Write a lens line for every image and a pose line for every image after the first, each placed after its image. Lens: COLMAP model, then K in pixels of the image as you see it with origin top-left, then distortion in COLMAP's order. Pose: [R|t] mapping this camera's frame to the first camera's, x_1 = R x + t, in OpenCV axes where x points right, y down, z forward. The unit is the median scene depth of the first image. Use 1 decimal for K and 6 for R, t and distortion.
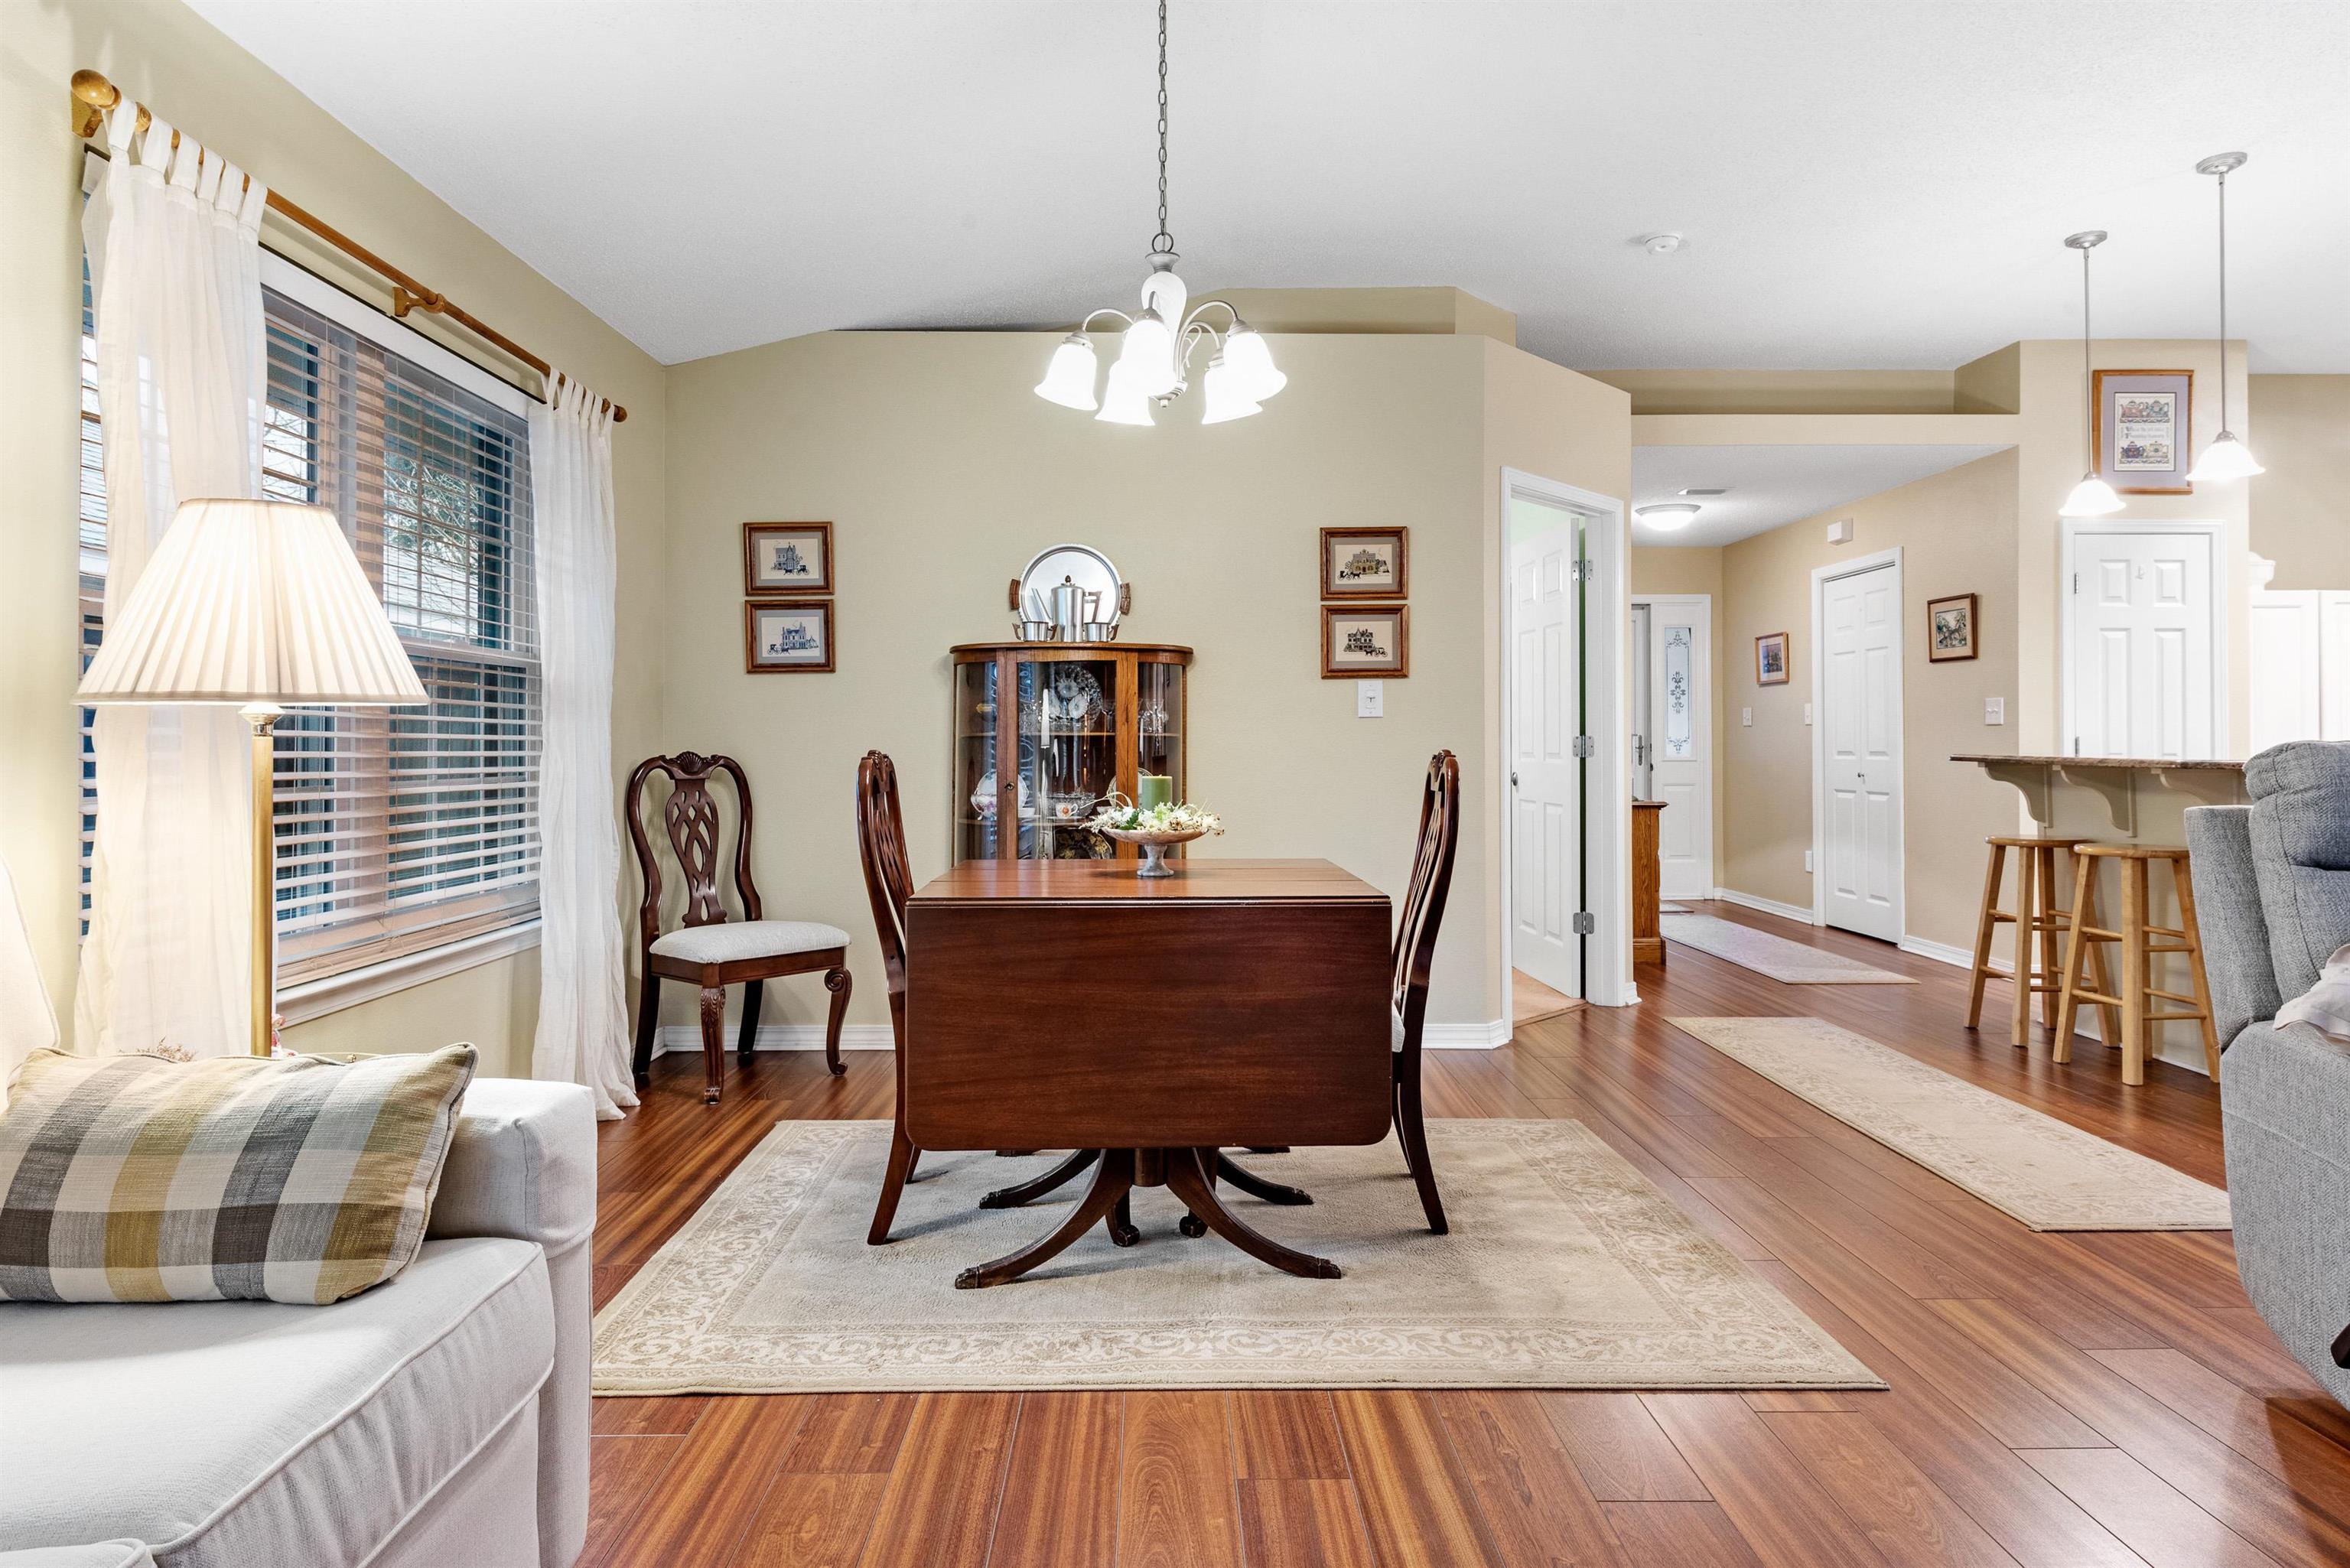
lens RADIAL K [[1332.6, 0, 1175.5], [0, 1332.6, 729.6], [0, 0, 1]] dist [0.012804, -0.008538]
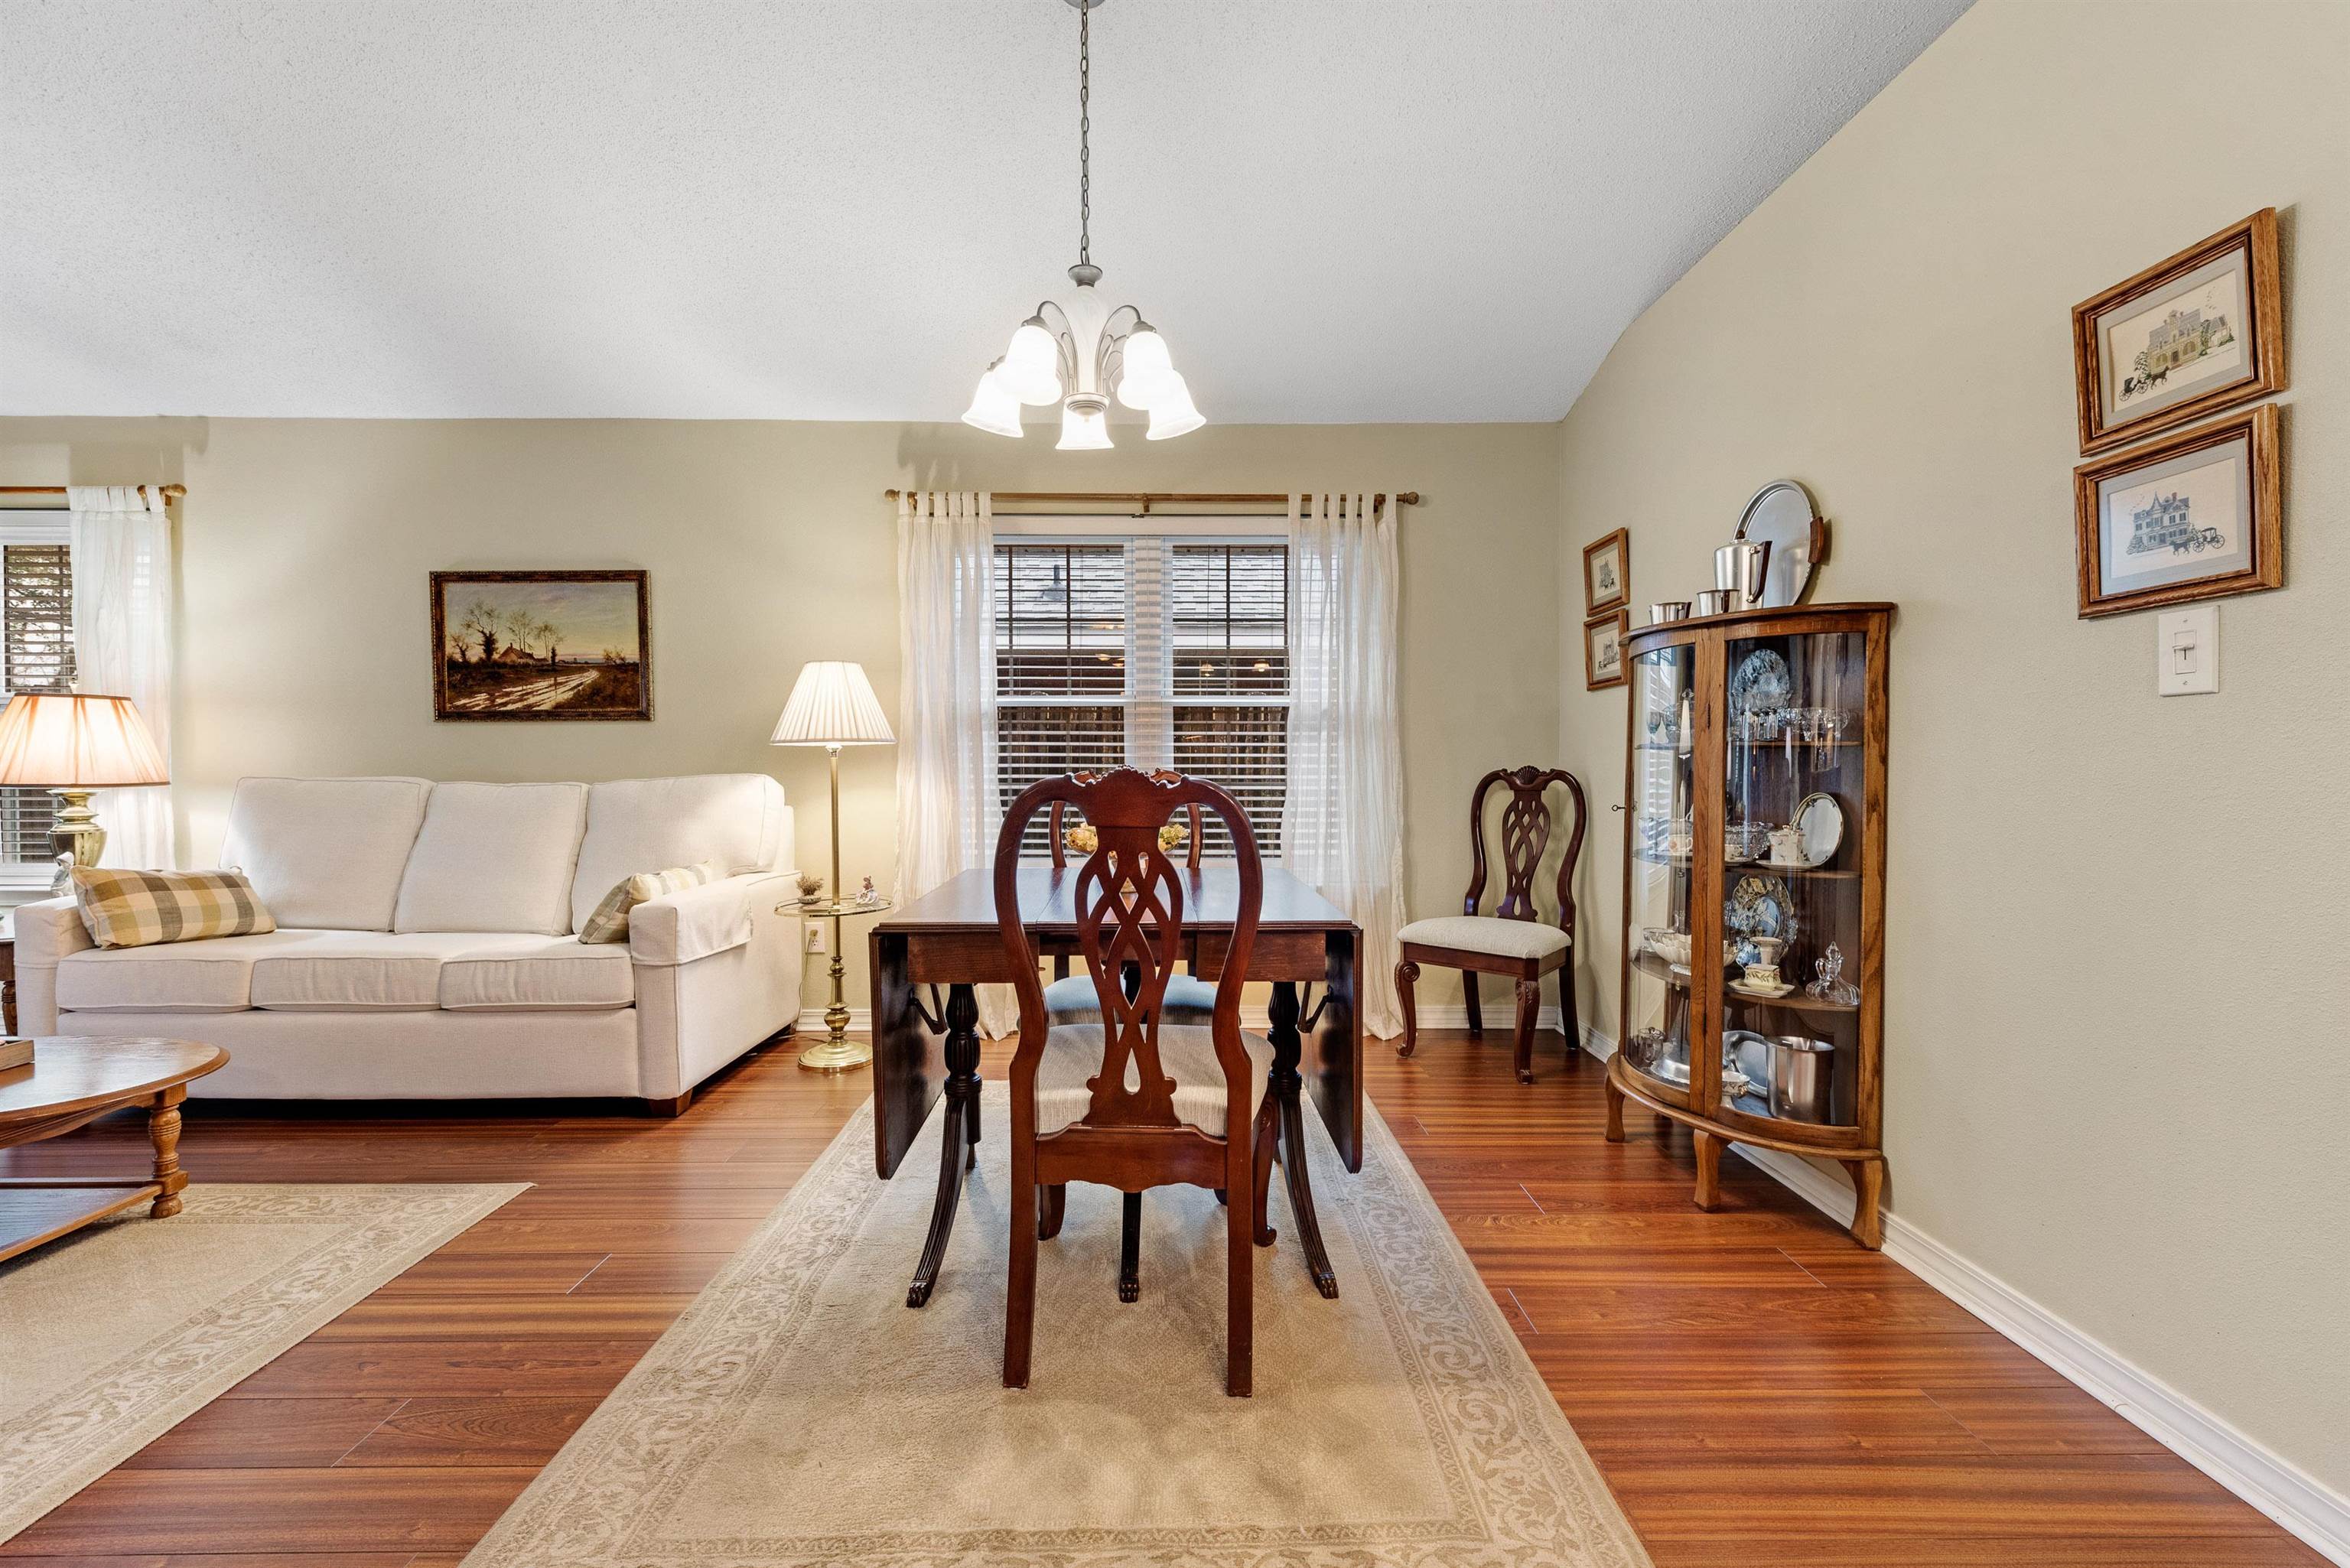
lens RADIAL K [[1036.8, 0, 1180.3], [0, 1036.8, 774.7], [0, 0, 1]] dist [0.008820, -0.002461]
pose [[-0.003037, 0.013333, -0.999906, 0.500821], [0.013419, 0.999822, 0.013292, 0.008441], [0.999905, -0.013377, -0.003215, 0.690012]]
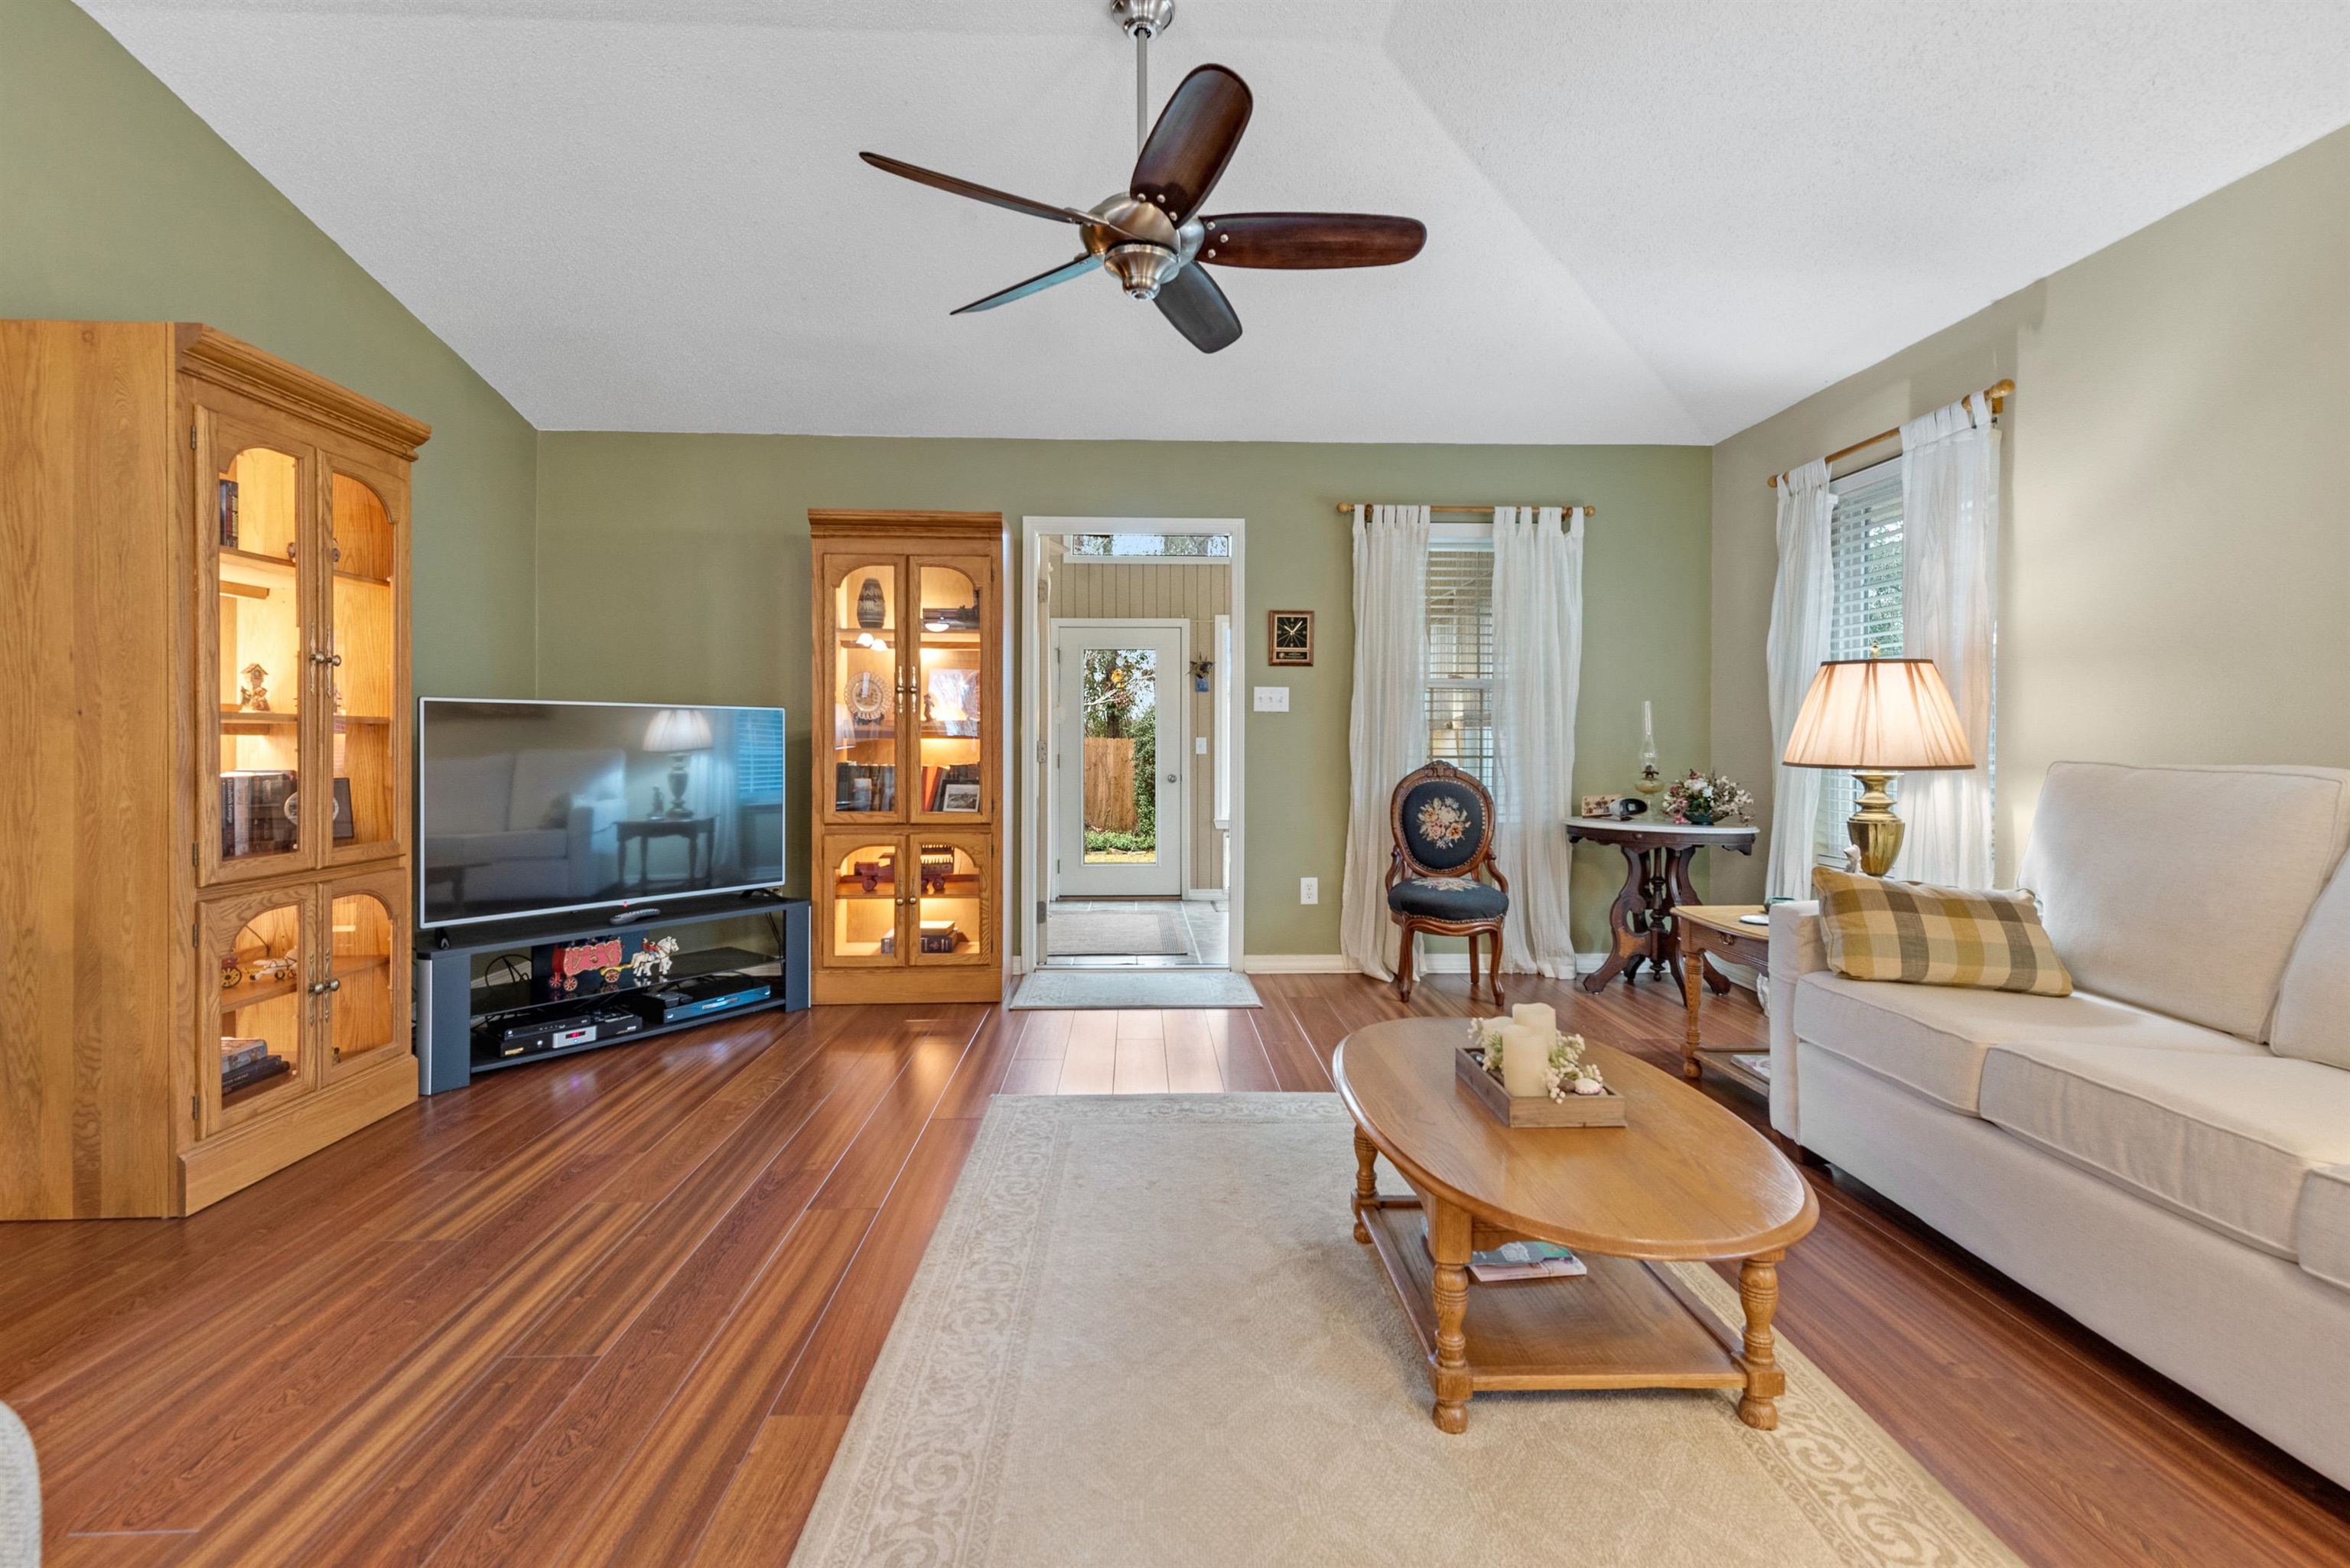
lens RADIAL K [[1036.8, 0, 1164.7], [0, 1036.8, 749.7], [0, 0, 1]] dist [0.008820, -0.002461]
pose [[-0.999949, -0.001464, -0.010006, 0.182588], [-0.001427, 0.999992, -0.003732, 0.007775], [0.010012, -0.003717, -0.999943, 0.522332]]
